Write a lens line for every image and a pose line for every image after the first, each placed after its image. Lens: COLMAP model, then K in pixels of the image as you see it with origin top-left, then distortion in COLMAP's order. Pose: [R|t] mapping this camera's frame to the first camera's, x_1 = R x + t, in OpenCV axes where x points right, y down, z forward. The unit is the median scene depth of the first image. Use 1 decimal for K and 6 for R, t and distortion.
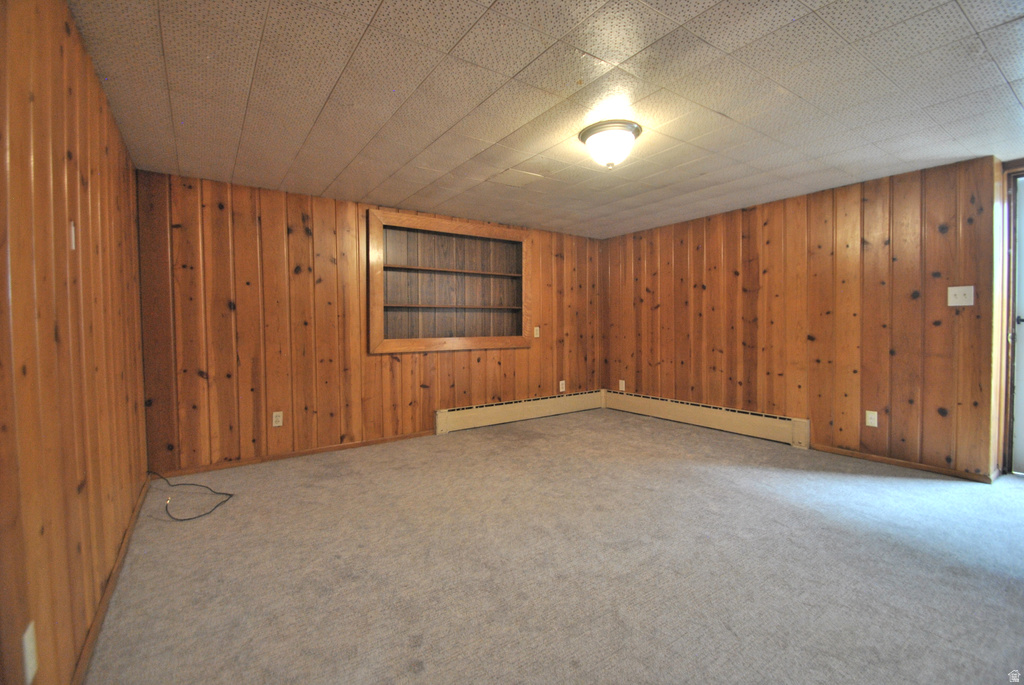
lens RADIAL K [[448.2, 0, 511.4], [0, 448.2, 336.6], [0, 0, 1]] dist [-0.003285, -0.000223]
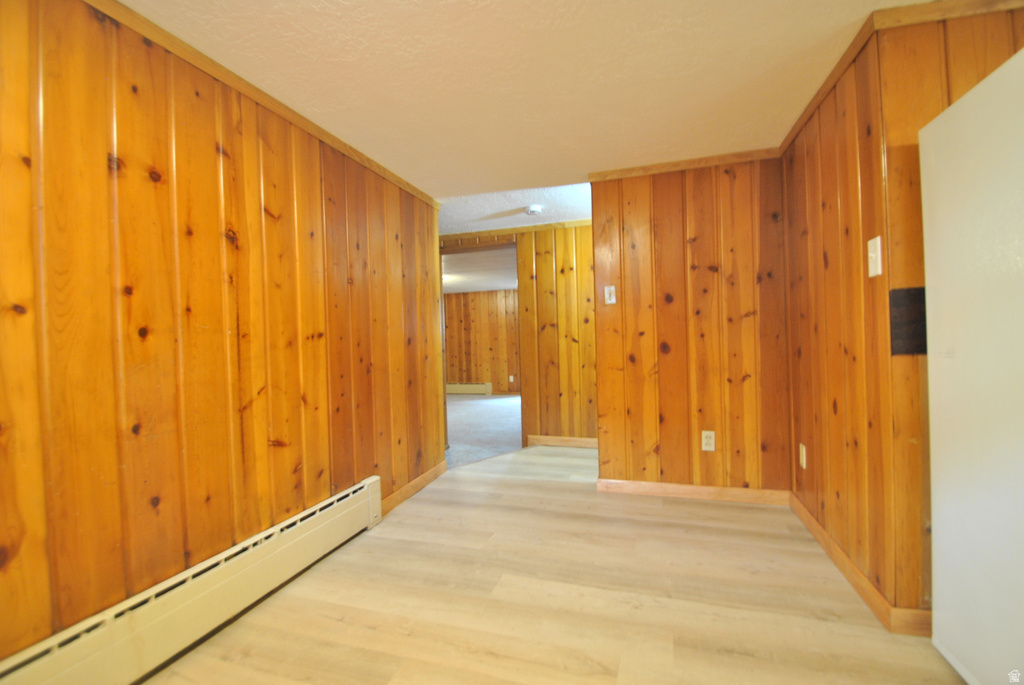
lens RADIAL K [[464.6, 0, 511.1], [0, 464.6, 343.1], [0, 0, 1]] dist [-0.000012, 0.000000]
pose [[0.787194, -0.017233, 0.616464, -0.745806], [0.039079, 0.998994, -0.021975, 0.027369], [-0.615466, 0.041389, 0.787076, -0.986668]]
